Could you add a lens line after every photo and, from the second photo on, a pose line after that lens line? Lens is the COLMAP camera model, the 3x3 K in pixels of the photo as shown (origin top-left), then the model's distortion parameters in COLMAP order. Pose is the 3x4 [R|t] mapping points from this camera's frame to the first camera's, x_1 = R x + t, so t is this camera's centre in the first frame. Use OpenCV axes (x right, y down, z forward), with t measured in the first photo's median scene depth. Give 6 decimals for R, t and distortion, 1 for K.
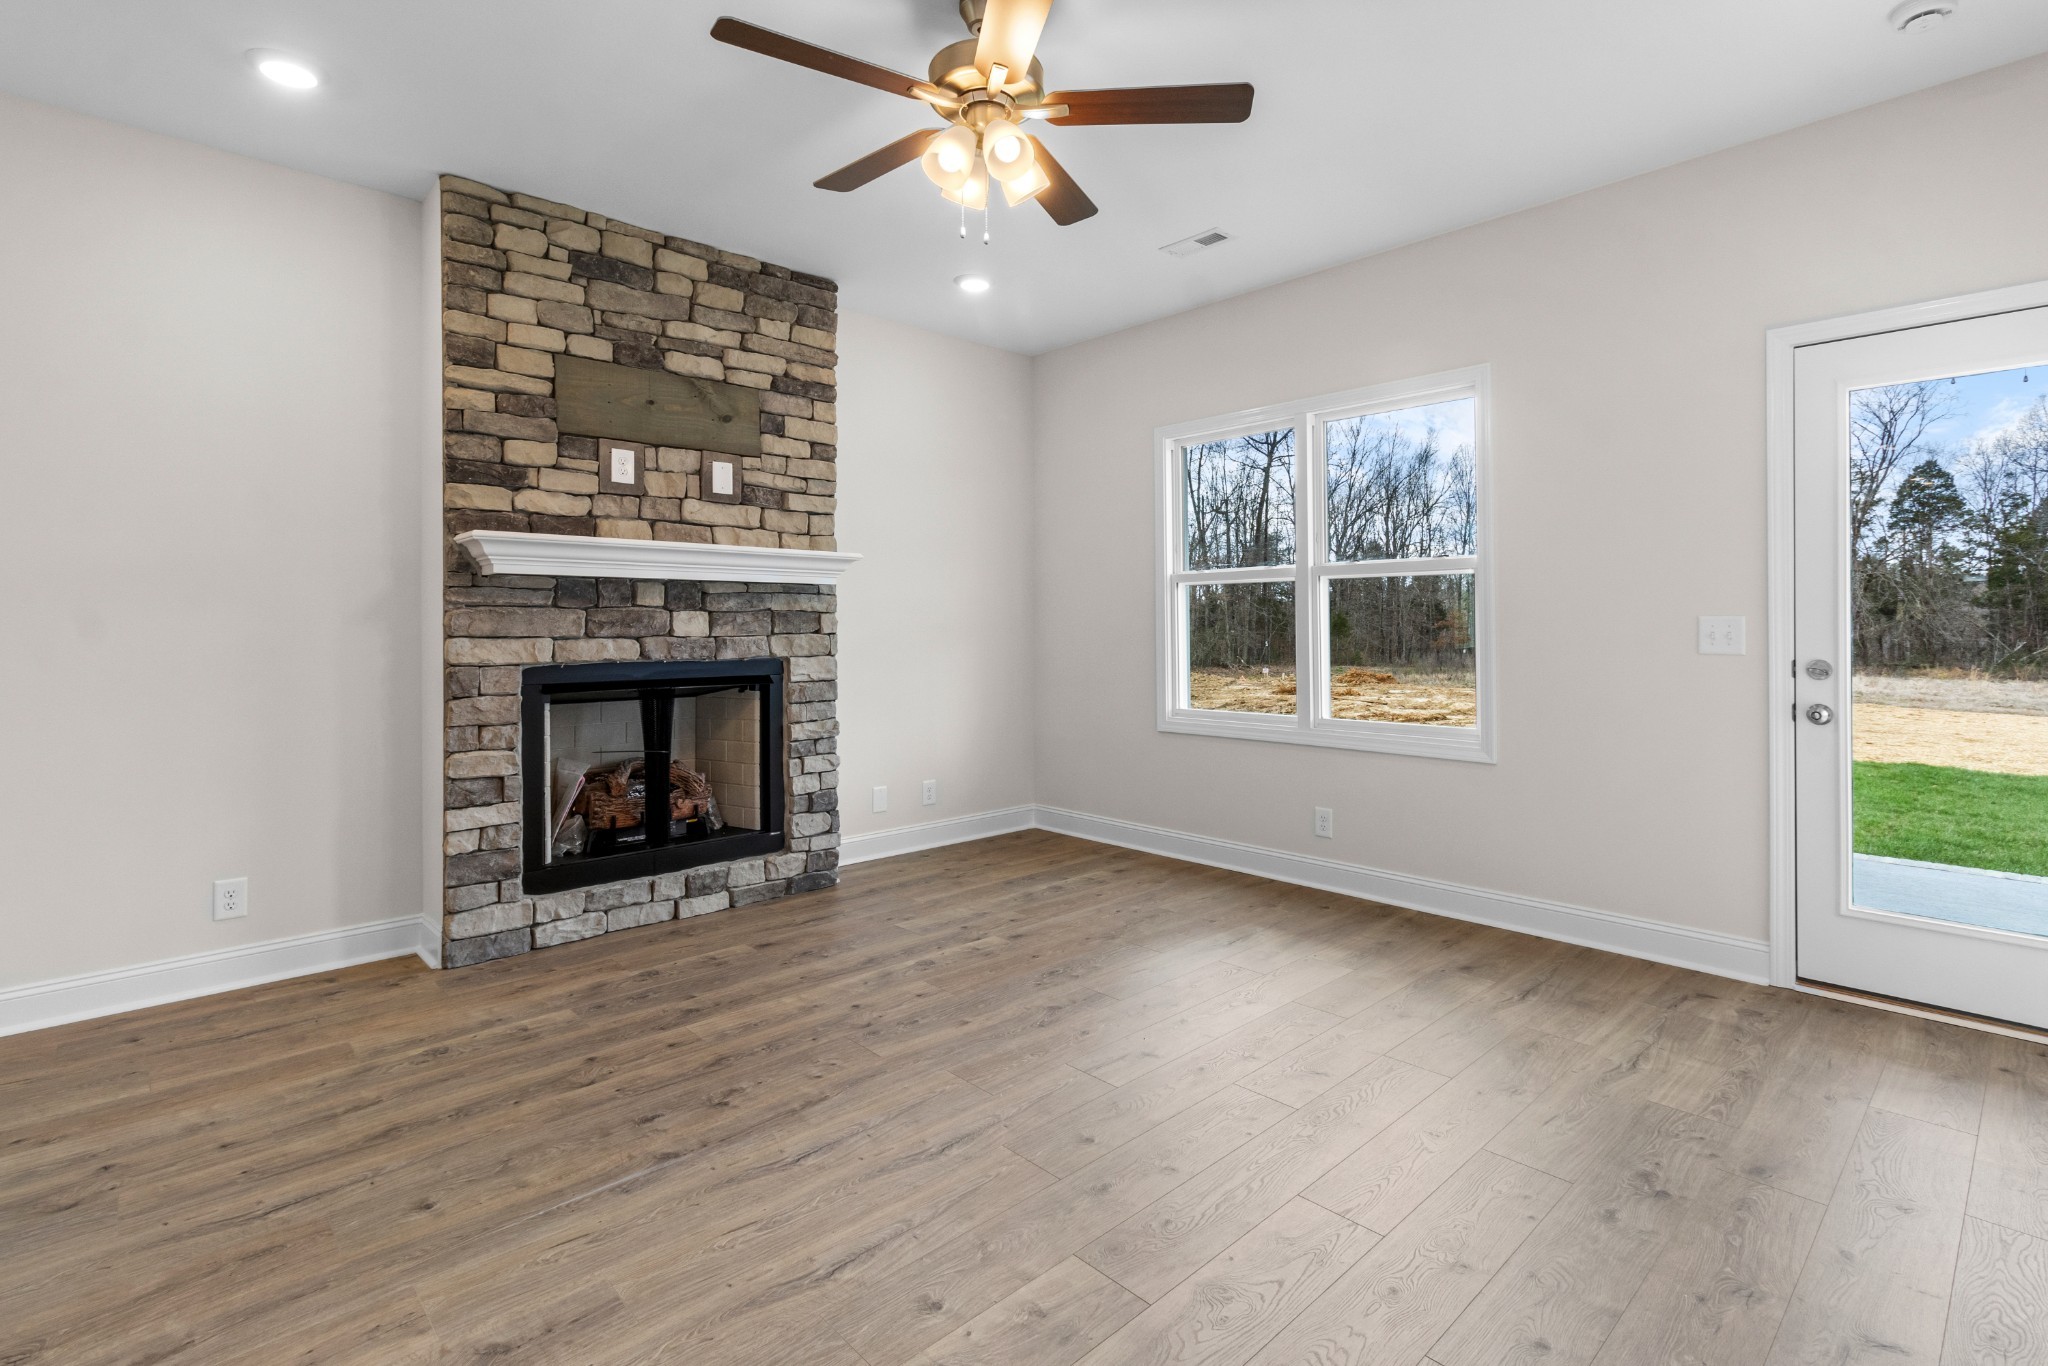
lens RADIAL K [[959.8, 0, 1024.9], [0, 959.8, 618.5], [0, 0, 1]] dist [0.000090, -0.000029]
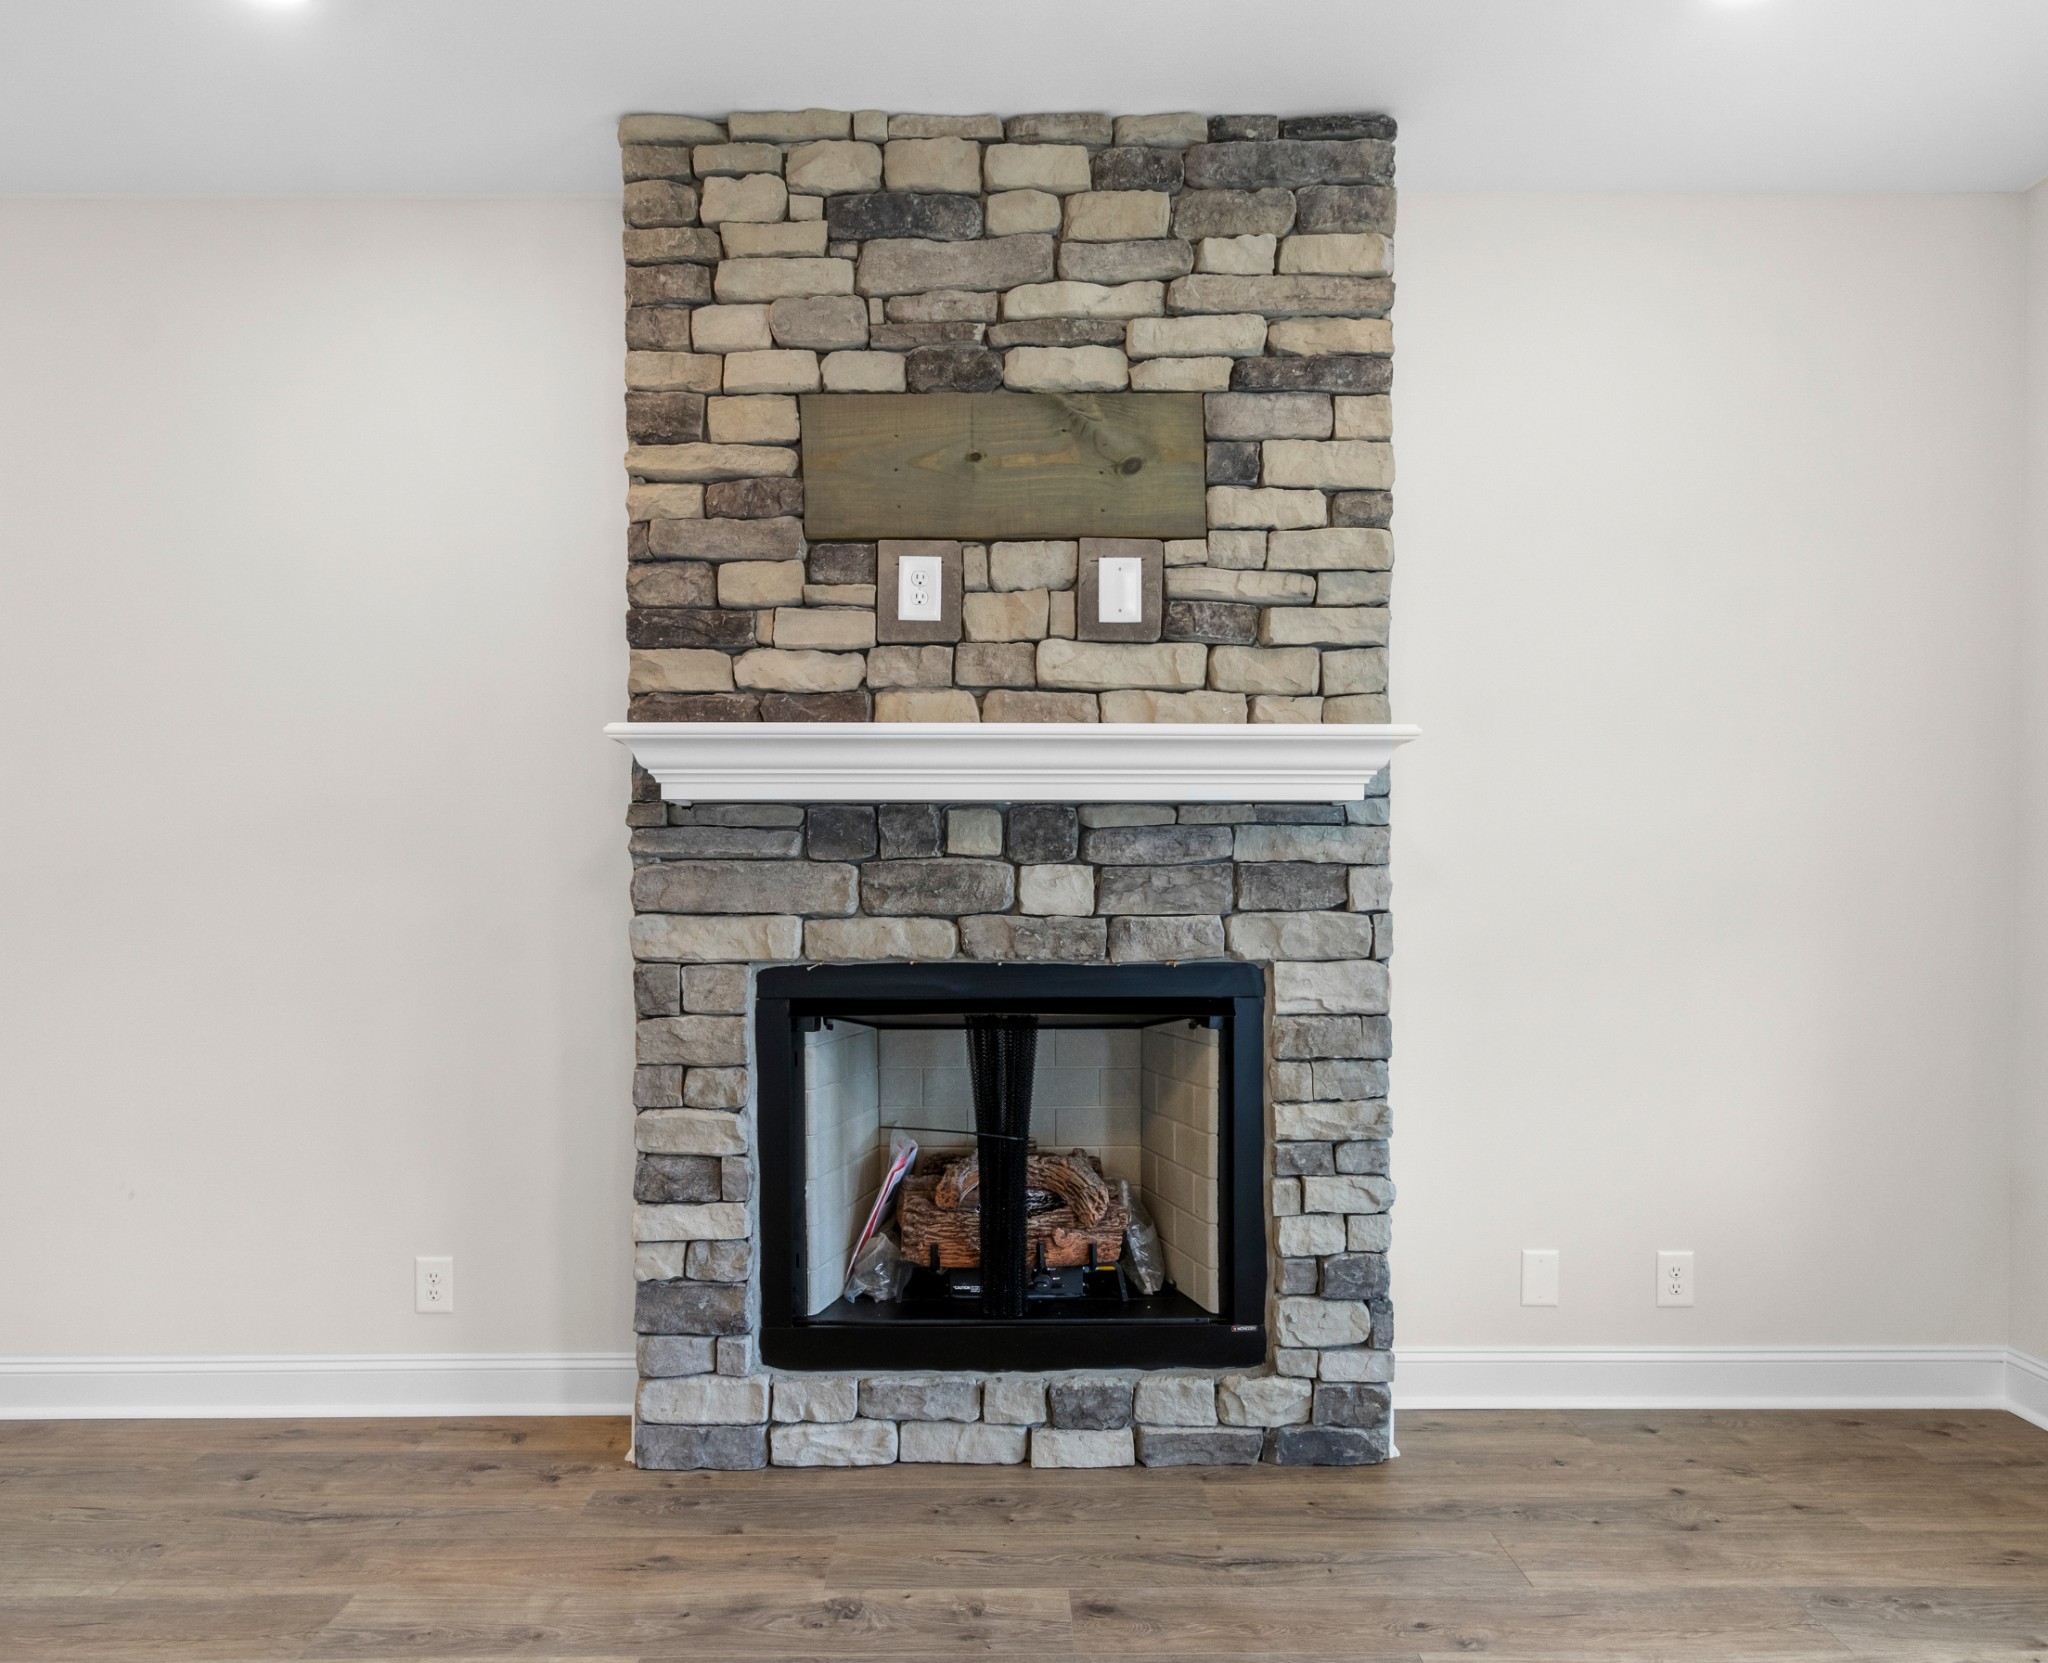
lens RADIAL K [[1276.4, 0, 1020.7], [0, 1276.4, 924.0], [0, 0, 1]] dist [-0.000582, 0.003870]
pose [[0.738190, 0.016709, -0.674386, 0.088106], [0.005055, 0.999528, 0.030297, 0.003020], [0.674574, -0.025774, 0.737757, 0.491218]]
